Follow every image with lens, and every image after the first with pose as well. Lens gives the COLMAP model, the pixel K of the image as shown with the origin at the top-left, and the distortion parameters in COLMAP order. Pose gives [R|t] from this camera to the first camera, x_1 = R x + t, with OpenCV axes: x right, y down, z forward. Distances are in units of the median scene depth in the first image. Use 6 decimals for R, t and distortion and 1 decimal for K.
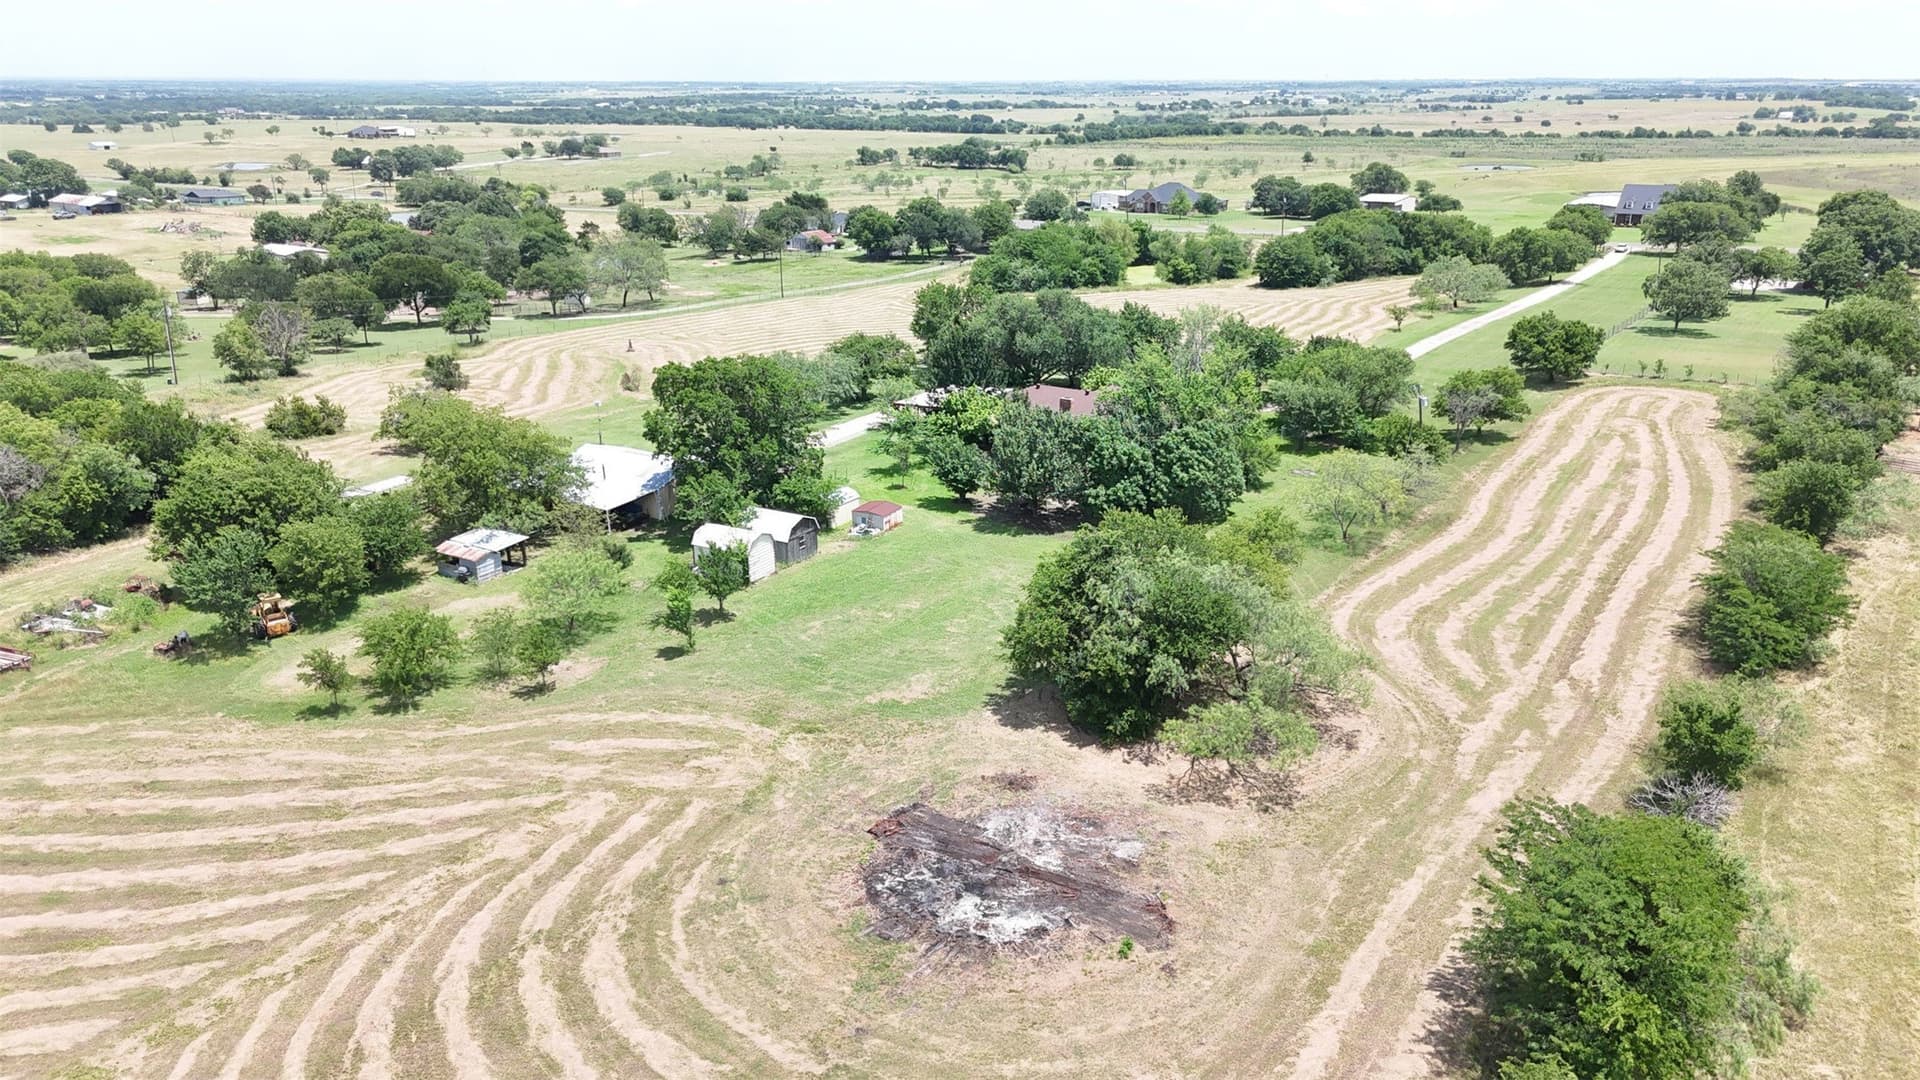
lens RADIAL K [[1422.1, 0, 960.0], [0, 1422.1, 540.0], [0, 0, 1]] dist [0.062842, -0.058871]
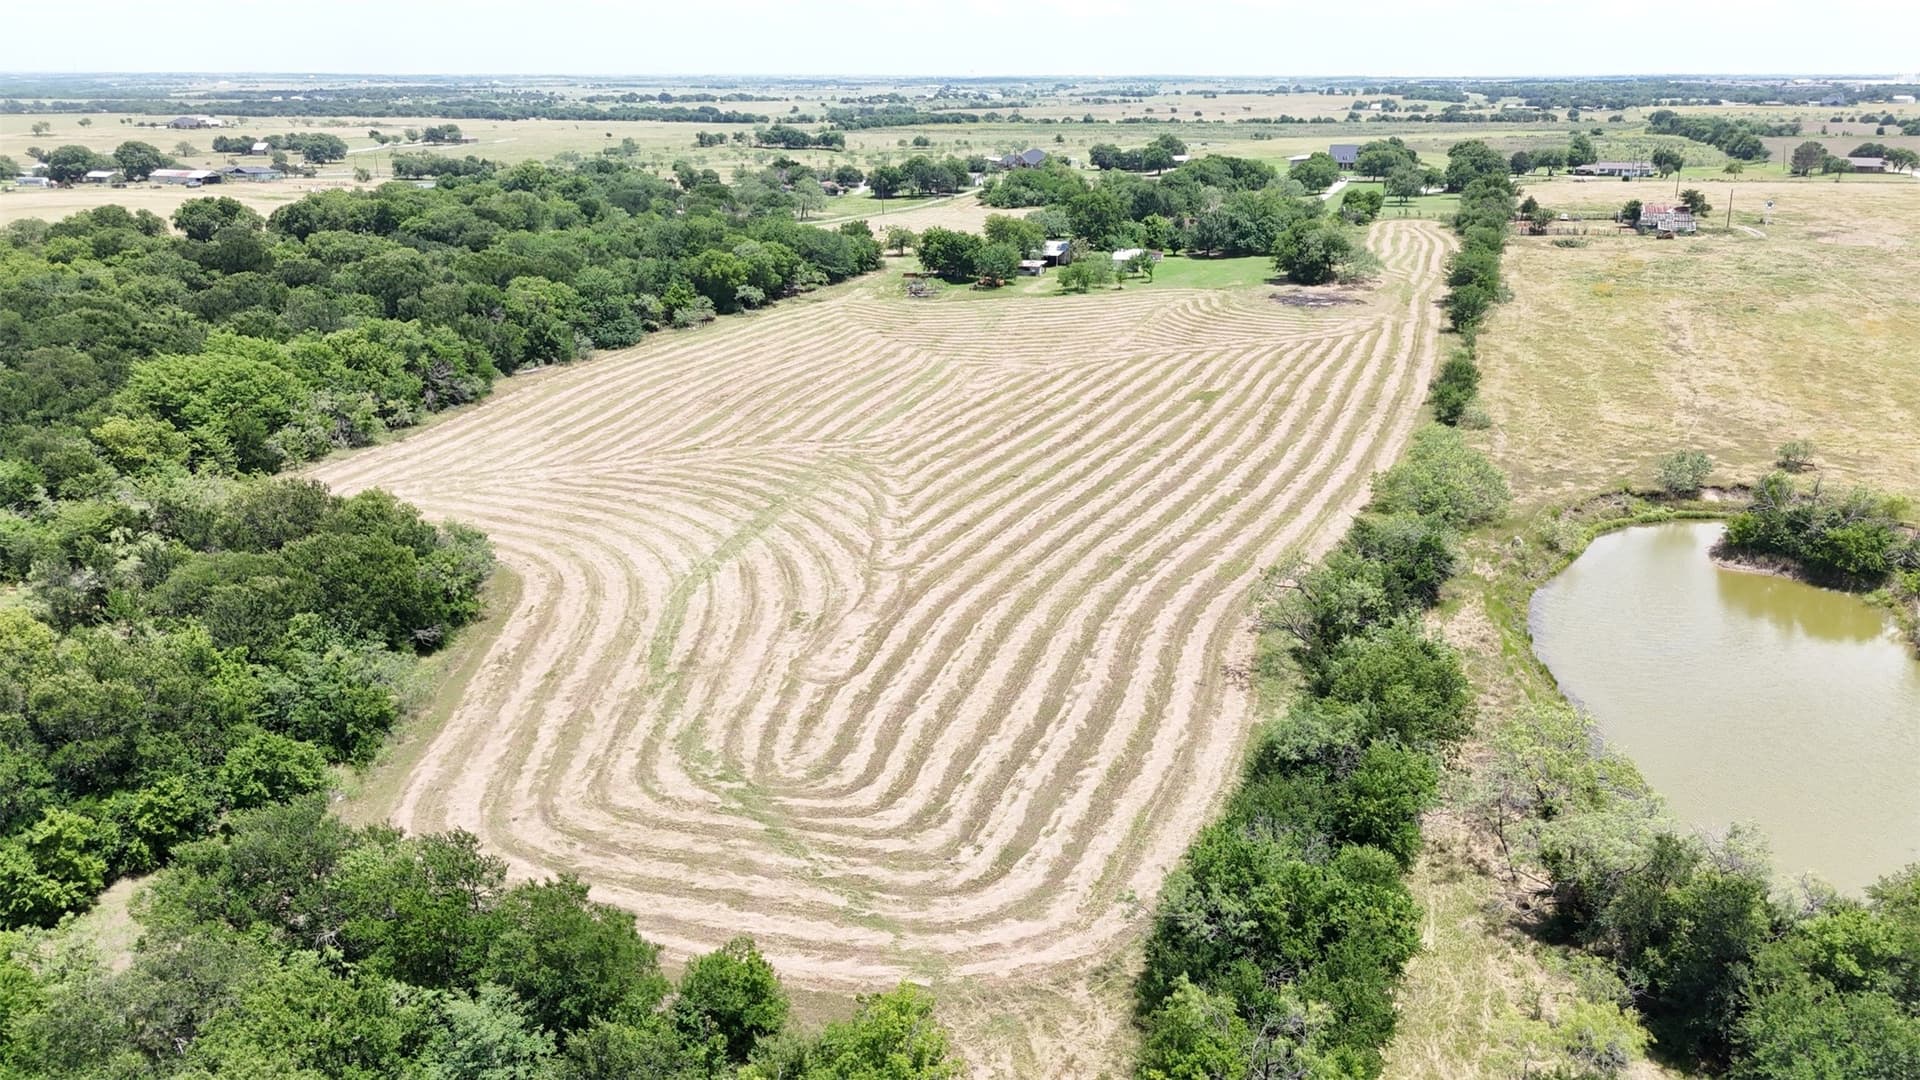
lens RADIAL K [[1422.1, 0, 960.0], [0, 1422.1, 540.0], [0, 0, 1]] dist [0.062842, -0.058871]
pose [[0.970792, -0.073523, 0.228379, -0.119446], [0.072684, 0.997282, 0.012096, 0.050896], [-0.228647, 0.004857, 0.973497, -0.163079]]
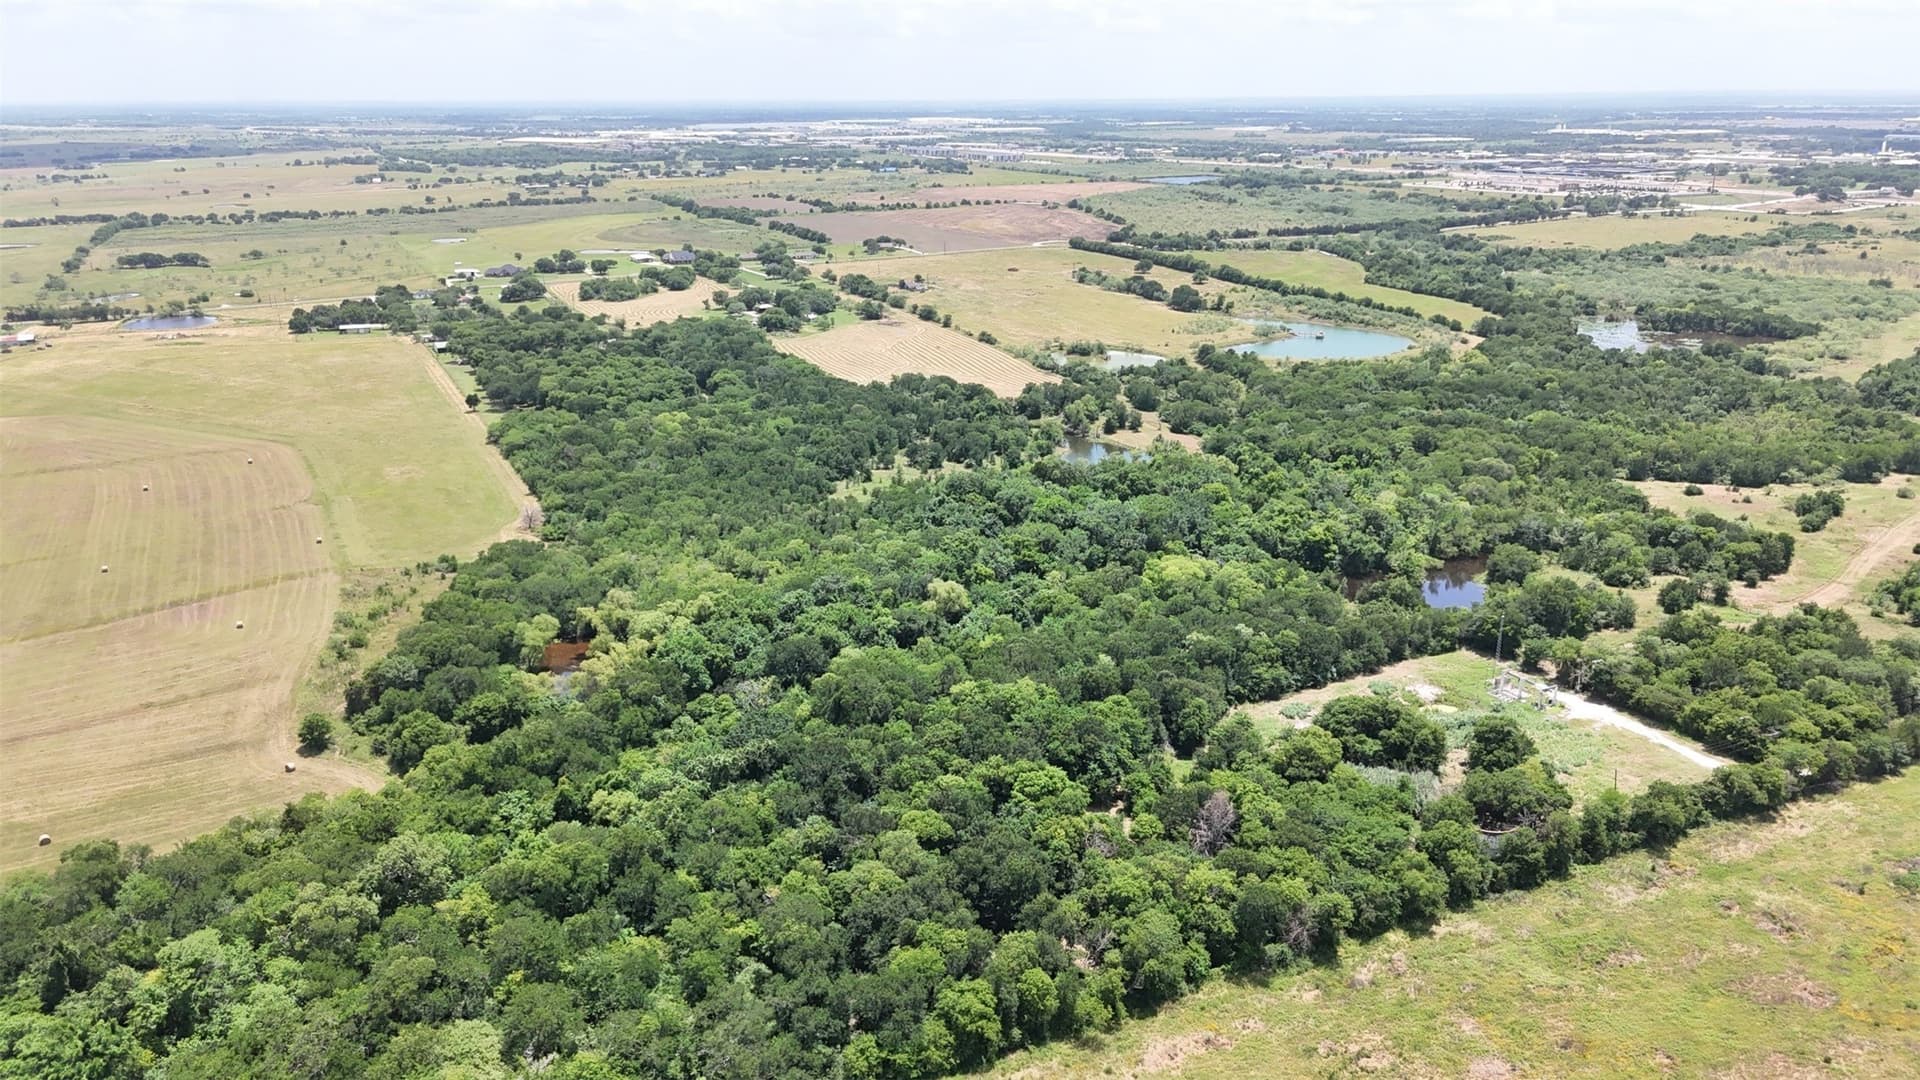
lens RADIAL K [[1422.1, 0, 960.0], [0, 1422.1, 540.0], [0, 0, 1]] dist [0.062842, -0.058871]
pose [[0.498235, -0.263196, 0.826129, -0.696925], [0.272346, 0.952095, 0.139077, 0.032093], [-0.823158, 0.155700, 0.546048, -0.399496]]
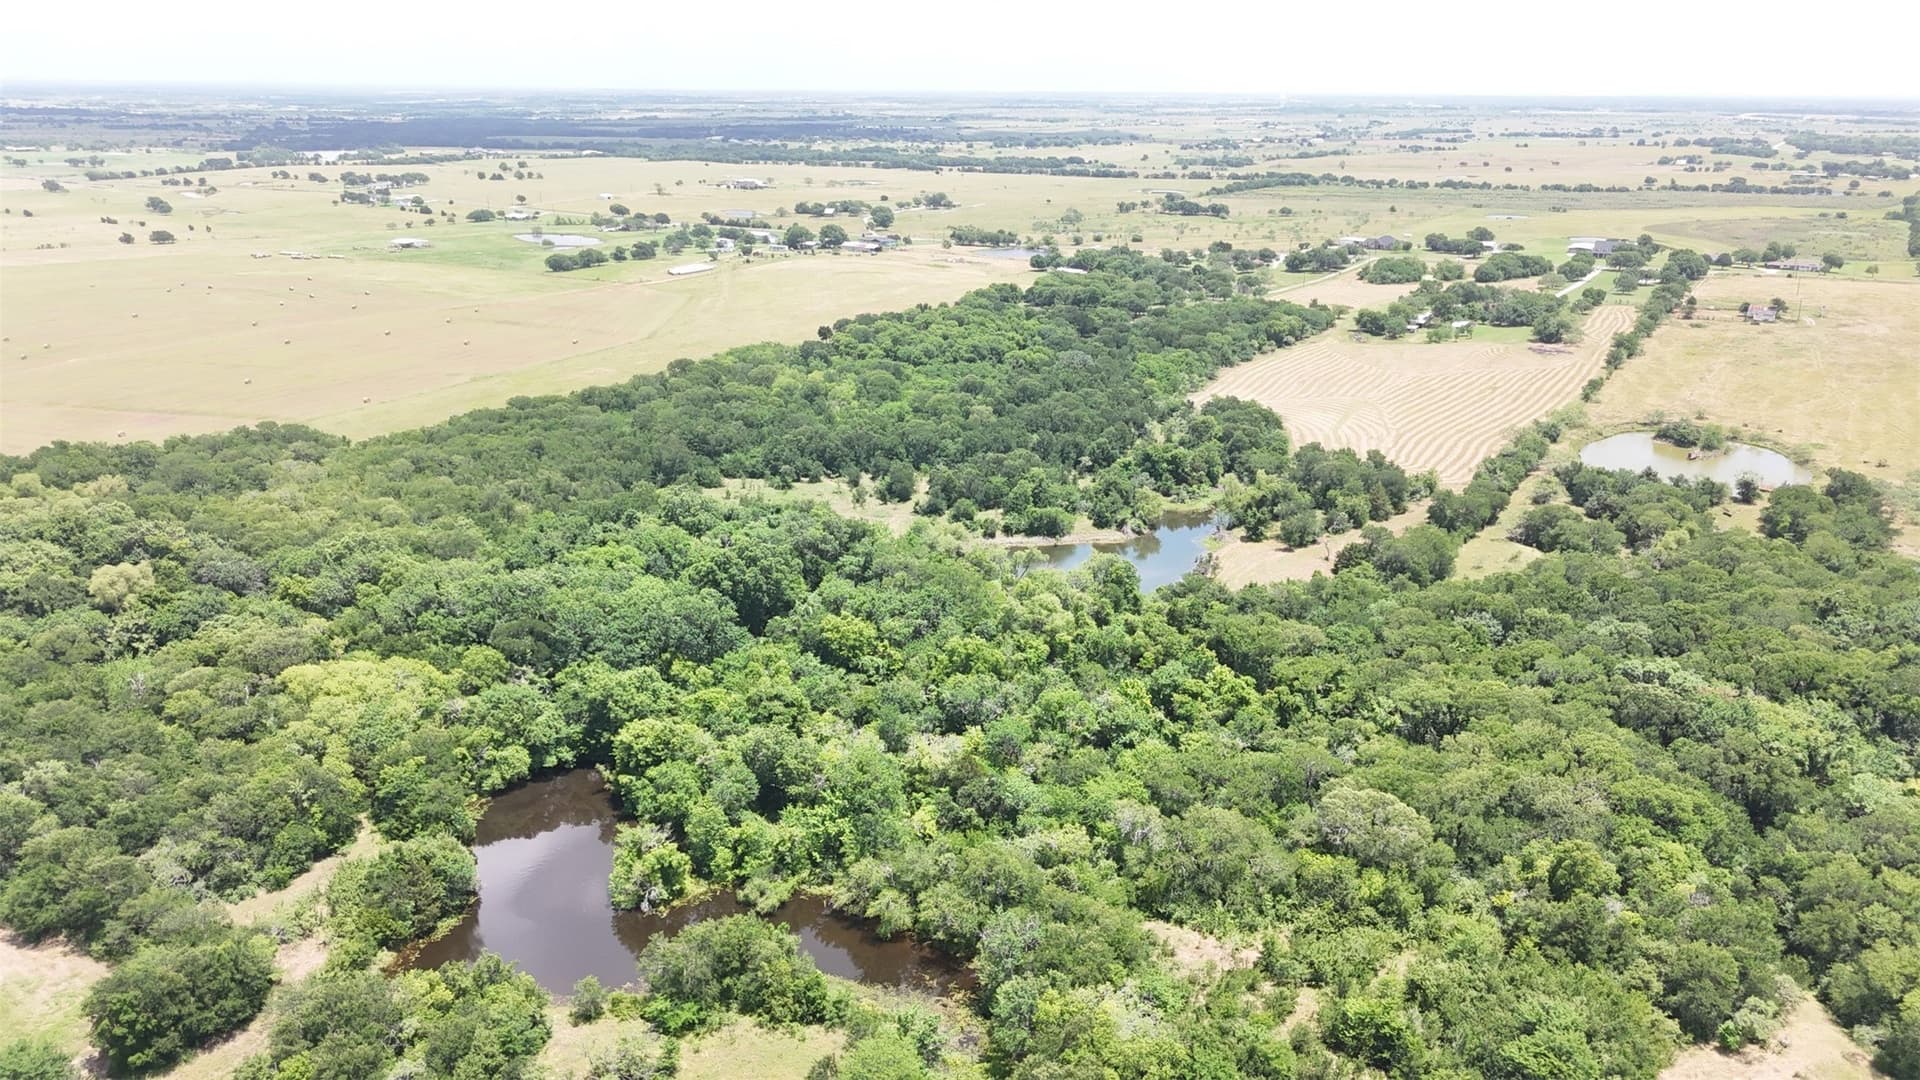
lens RADIAL K [[1422.1, 0, 960.0], [0, 1422.1, 540.0], [0, 0, 1]] dist [0.062842, -0.058871]
pose [[0.998918, -0.007421, 0.045900, -0.252680], [0.007602, 0.999964, -0.003772, 0.089995], [-0.045870, 0.004117, 0.998939, -0.477710]]
